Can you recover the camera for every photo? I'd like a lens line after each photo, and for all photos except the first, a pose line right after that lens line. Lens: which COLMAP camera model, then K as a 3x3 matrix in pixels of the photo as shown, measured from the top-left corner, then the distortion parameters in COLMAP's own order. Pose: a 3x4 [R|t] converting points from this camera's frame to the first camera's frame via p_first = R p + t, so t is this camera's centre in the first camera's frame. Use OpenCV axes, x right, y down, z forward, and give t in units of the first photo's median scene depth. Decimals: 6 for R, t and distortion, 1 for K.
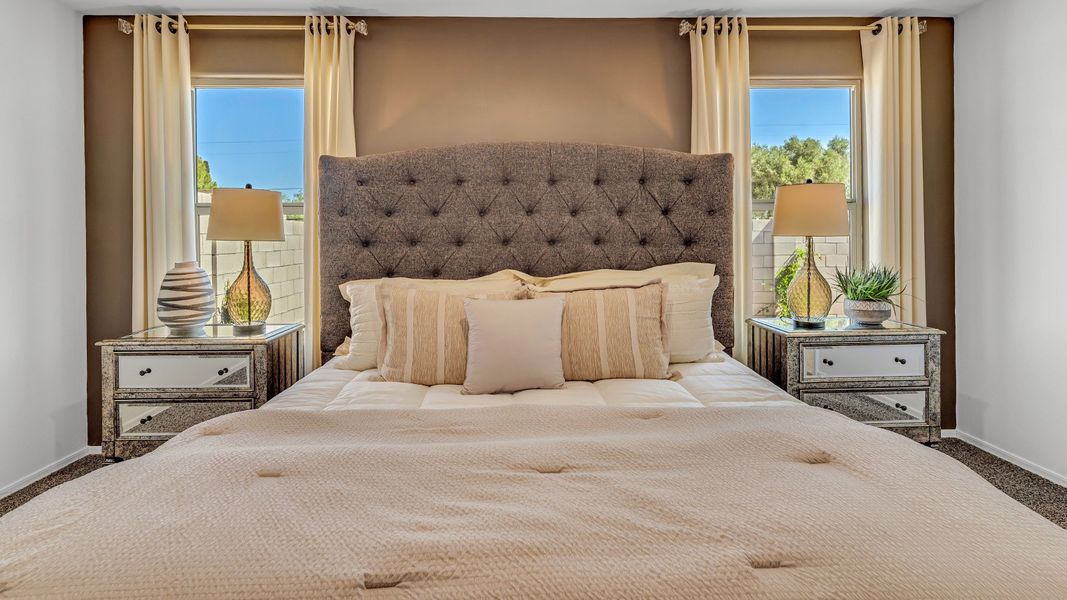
lens RADIAL K [[522.3, 0, 537.9], [0, 522.3, 244.6], [0, 0, 1]] dist [0.000256, 0.000189]
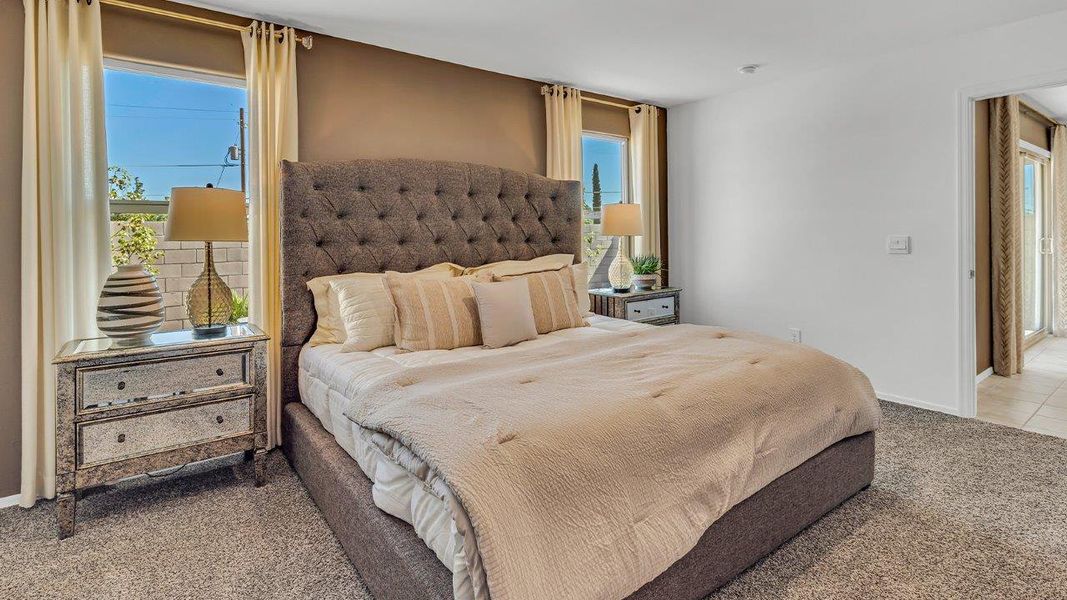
lens RADIAL K [[513.0, 0, 529.2], [0, 513.0, 250.9], [0, 0, 1]] dist [-0.001214, 0.000314]
pose [[0.816014, -0.018500, 0.577736, -0.593774], [0.015337, 0.999829, 0.010354, 0.009147], [-0.577828, 0.000412, 0.816158, -0.122203]]
